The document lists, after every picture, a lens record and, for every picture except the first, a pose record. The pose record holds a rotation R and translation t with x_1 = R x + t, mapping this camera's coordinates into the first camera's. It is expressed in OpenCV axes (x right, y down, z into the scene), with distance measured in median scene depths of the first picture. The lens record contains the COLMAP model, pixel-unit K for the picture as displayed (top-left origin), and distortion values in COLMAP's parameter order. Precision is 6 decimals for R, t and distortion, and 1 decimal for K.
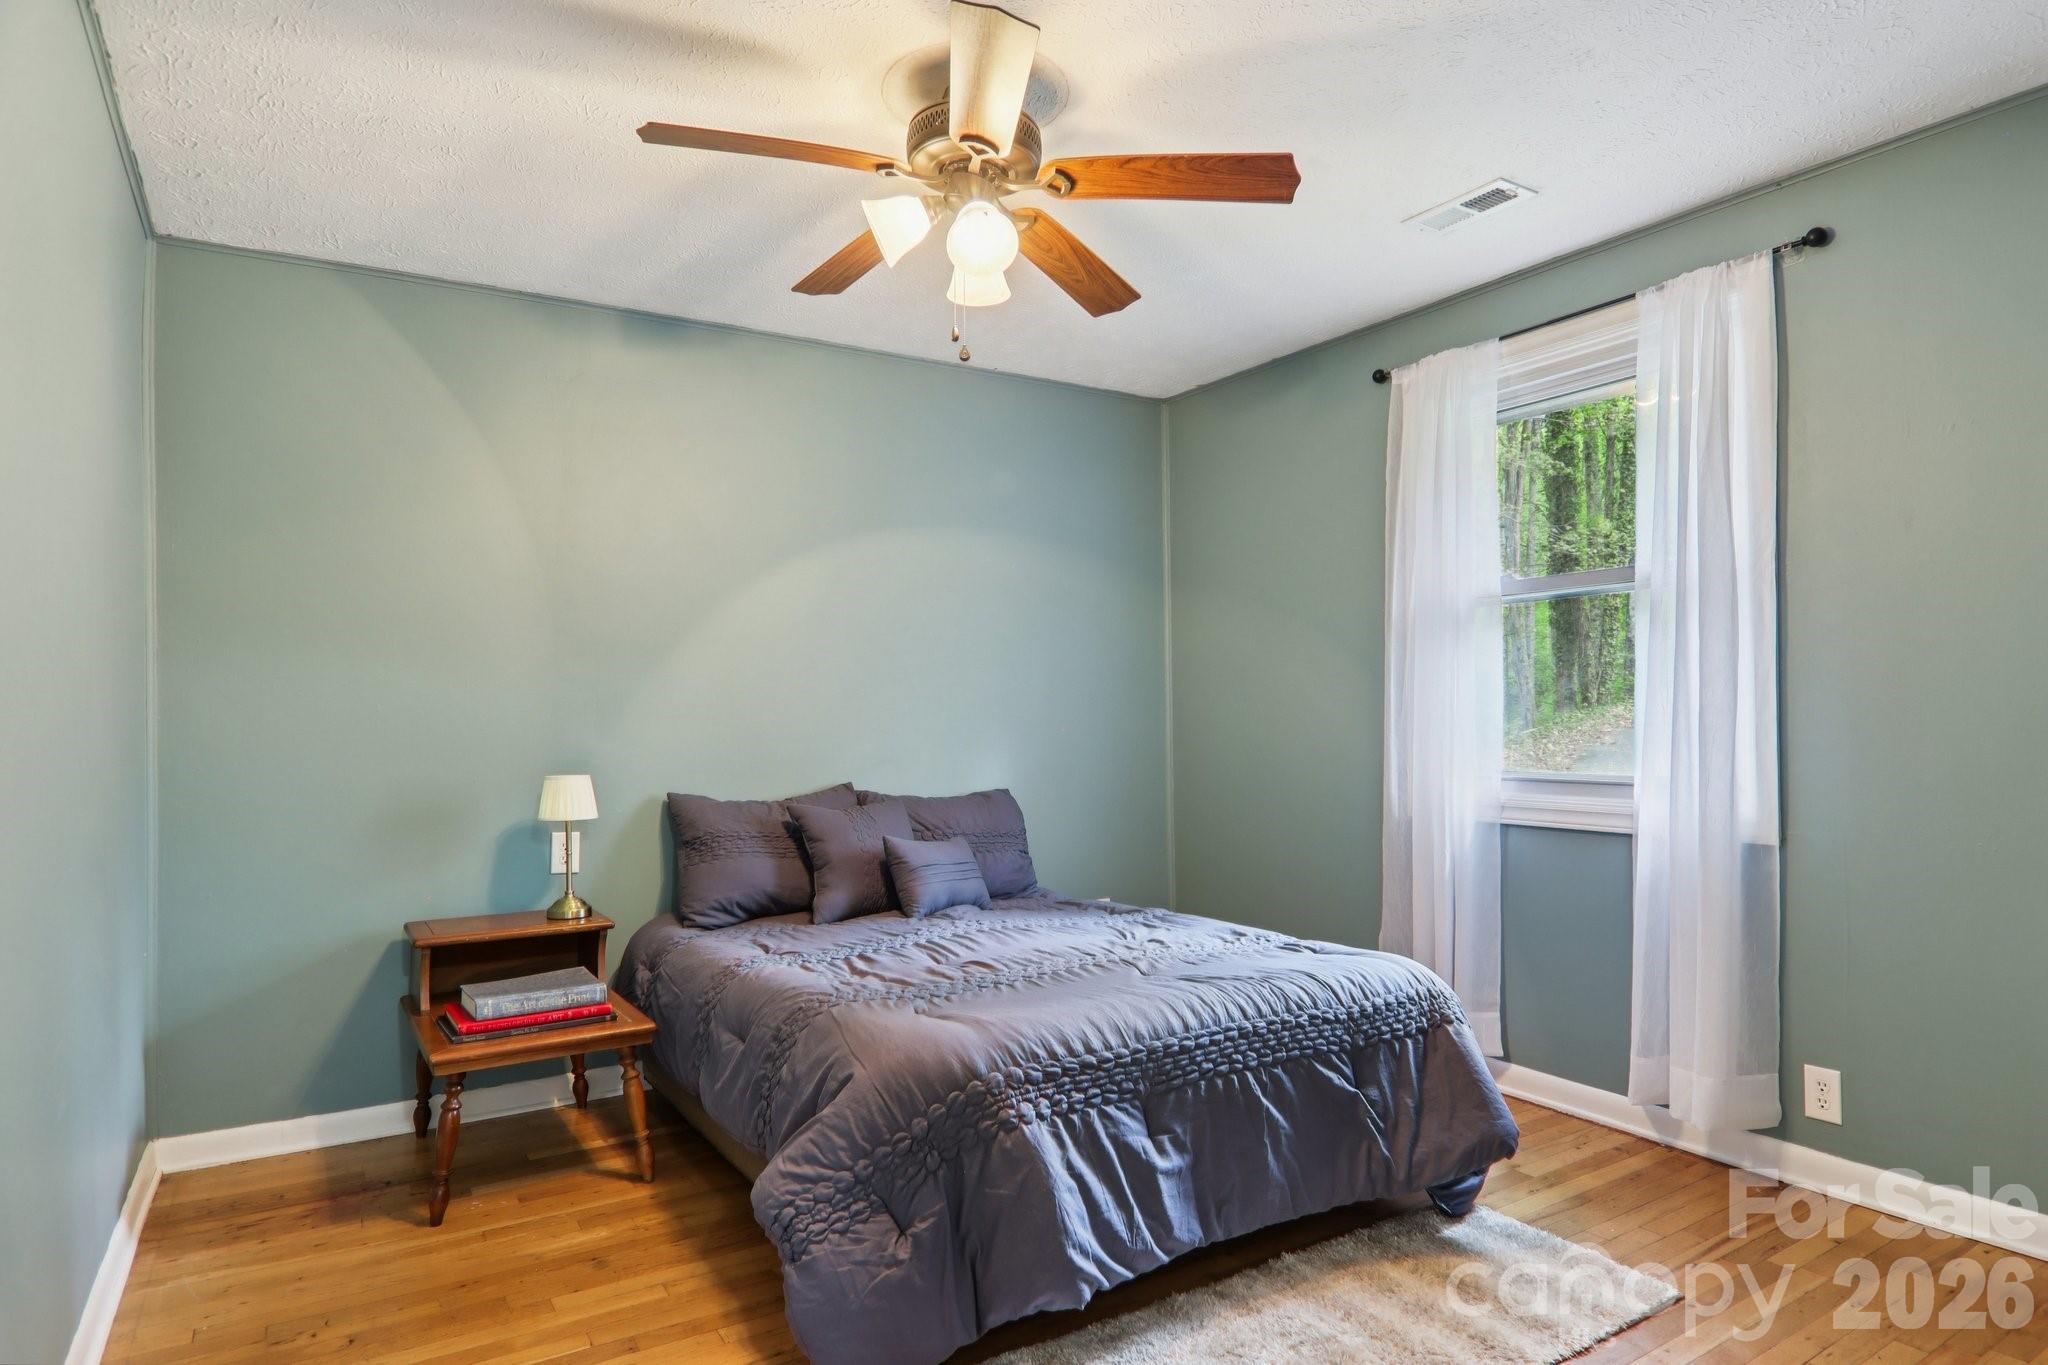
lens RADIAL K [[1158.4, 0, 1020.9], [0, 1158.4, 719.8], [0, 0, 1]] dist [-0.000957, -0.014984]
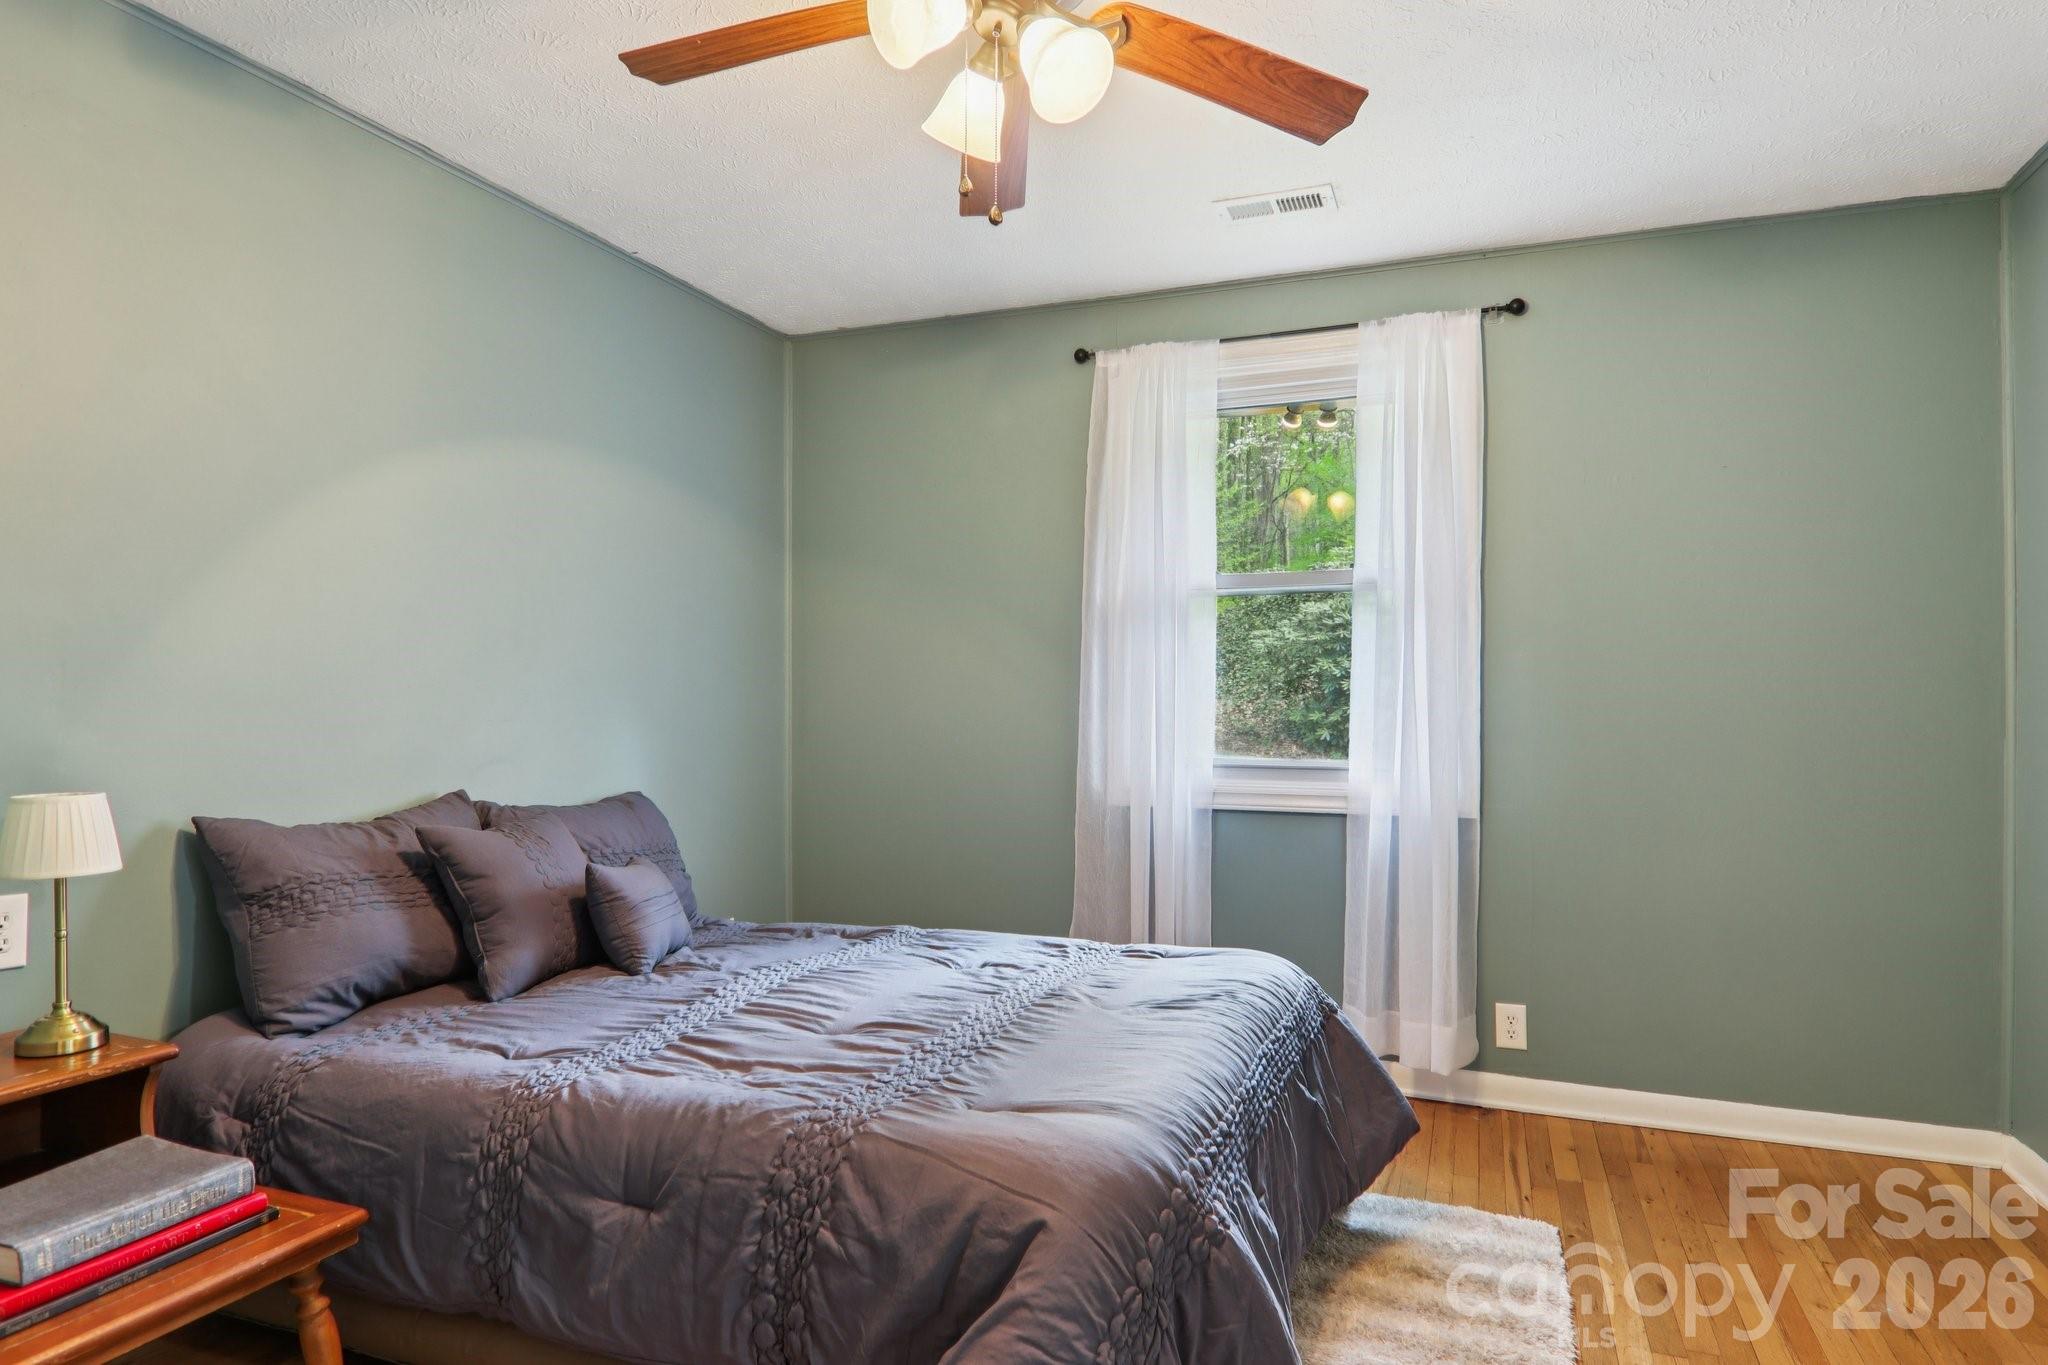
lens RADIAL K [[1152.5, 0, 1023.3], [0, 1152.5, 696.6], [0, 0, 1]] dist [0.005483, -0.021872]
pose [[0.802693, 0.014827, 0.596208, -0.342808], [-0.009249, 0.999880, -0.012412, 0.003790], [-0.596321, 0.004449, 0.802734, 0.281319]]
